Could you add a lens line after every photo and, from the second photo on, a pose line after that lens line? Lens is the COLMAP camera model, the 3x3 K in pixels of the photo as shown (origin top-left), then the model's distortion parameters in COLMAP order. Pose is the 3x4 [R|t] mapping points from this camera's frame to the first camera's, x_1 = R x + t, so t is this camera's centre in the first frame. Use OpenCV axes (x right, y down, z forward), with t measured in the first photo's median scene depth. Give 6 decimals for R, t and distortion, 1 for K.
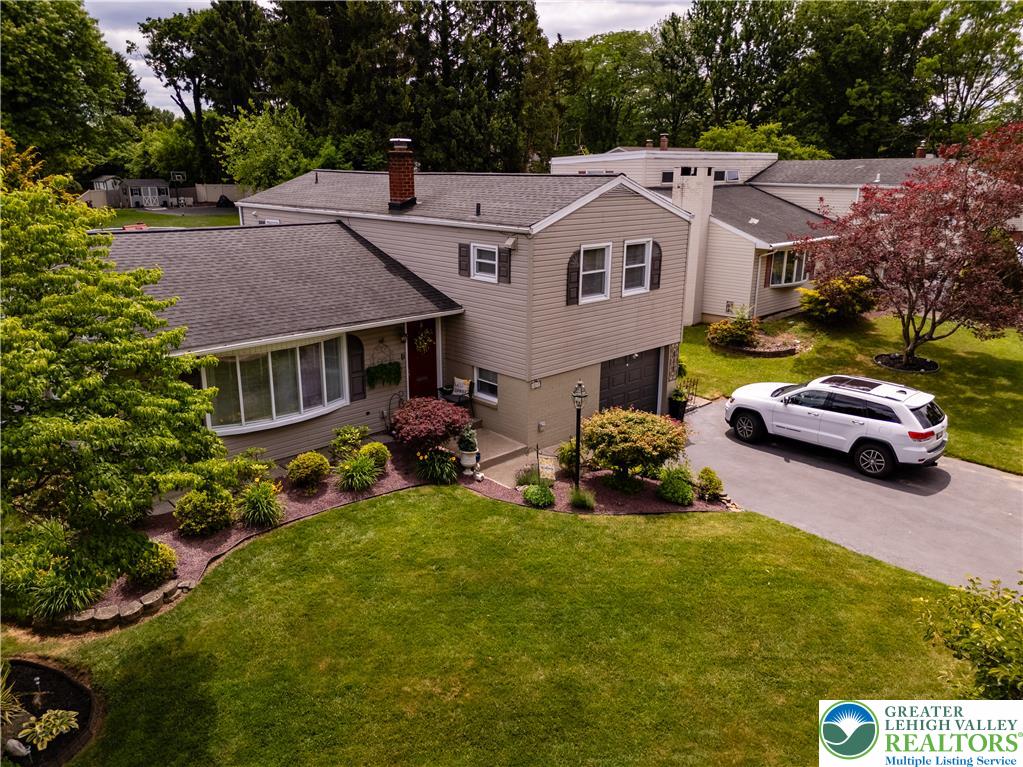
lens RADIAL K [[756.1, 0, 513.0], [0, 756.1, 383.8], [0, 0, 1]] dist [0.062807, -0.052233]
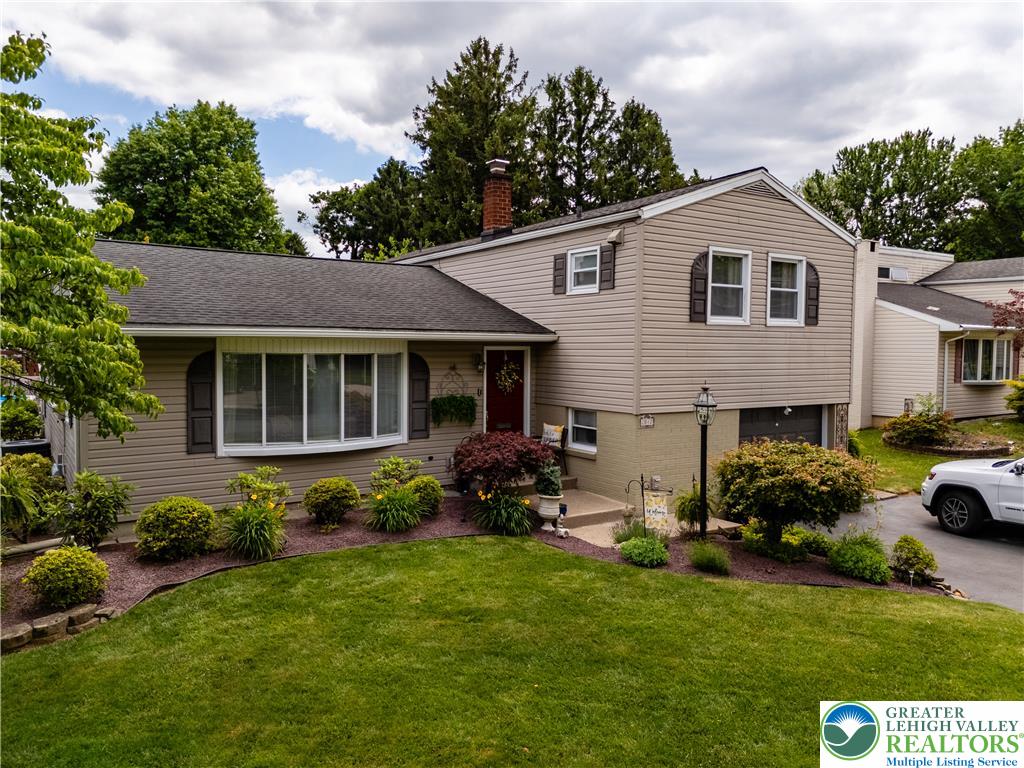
lens RADIAL K [[756.8, 0, 512.6], [0, 756.8, 385.3], [0, 0, 1]] dist [0.062807, -0.052233]
pose [[0.983094, 0.010846, -0.182778, 0.035673], [-0.052207, 0.973410, -0.223041, 0.138554], [0.175499, 0.228813, 0.957520, 0.249995]]
